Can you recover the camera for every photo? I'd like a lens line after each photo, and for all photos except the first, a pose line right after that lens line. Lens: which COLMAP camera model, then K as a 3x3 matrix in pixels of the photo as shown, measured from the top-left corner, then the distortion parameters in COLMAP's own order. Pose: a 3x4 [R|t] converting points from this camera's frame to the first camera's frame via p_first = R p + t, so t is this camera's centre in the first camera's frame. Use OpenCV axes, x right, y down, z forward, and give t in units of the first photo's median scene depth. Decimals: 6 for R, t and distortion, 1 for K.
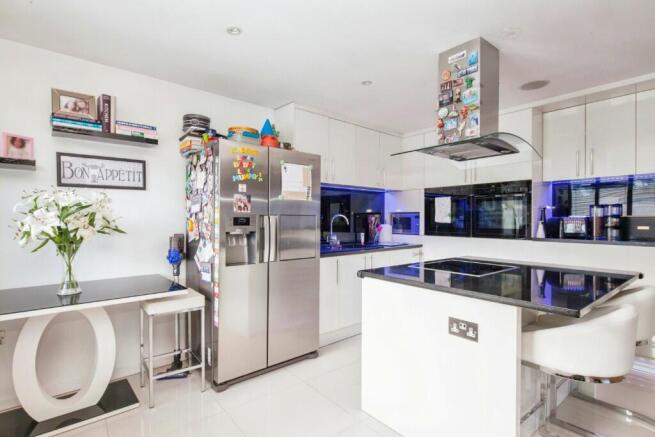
lens RADIAL K [[329.2, 0, 322.9], [0, 329.2, 217.9], [0, 0, 1]] dist [-0.001241, -0.000097]
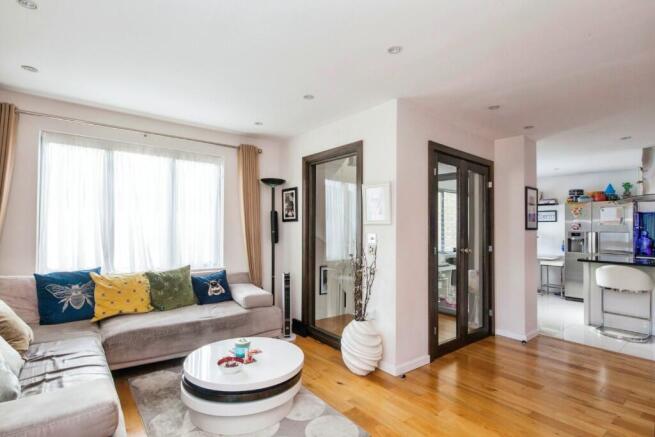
lens RADIAL K [[329.2, 0, 322.9], [0, 329.2, 217.9], [0, 0, 1]] dist [-0.001241, -0.000097]
pose [[-0.018611, -0.031205, -0.999340, 2.084967], [-0.014073, 0.999422, -0.030945, -0.010661], [0.999728, 0.013488, -0.019039, -0.780597]]
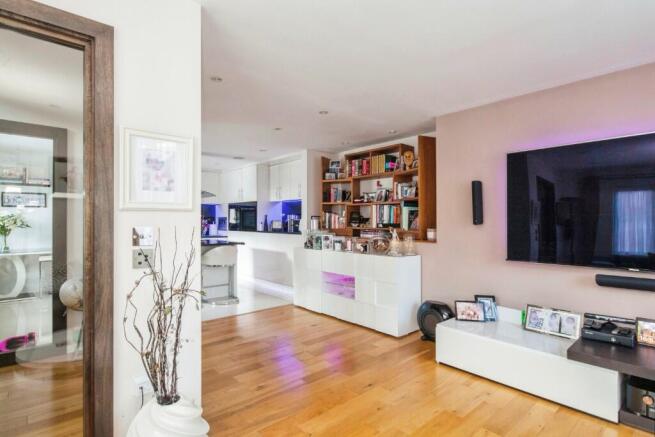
lens RADIAL K [[329.2, 0, 322.9], [0, 329.2, 217.9], [0, 0, 1]] dist [-0.001241, -0.000097]
pose [[0.998772, 0.002007, 0.049498, 1.175286], [-0.001950, 0.999997, -0.001200, -0.019170], [-0.049500, 0.001102, 0.998773, -1.246934]]
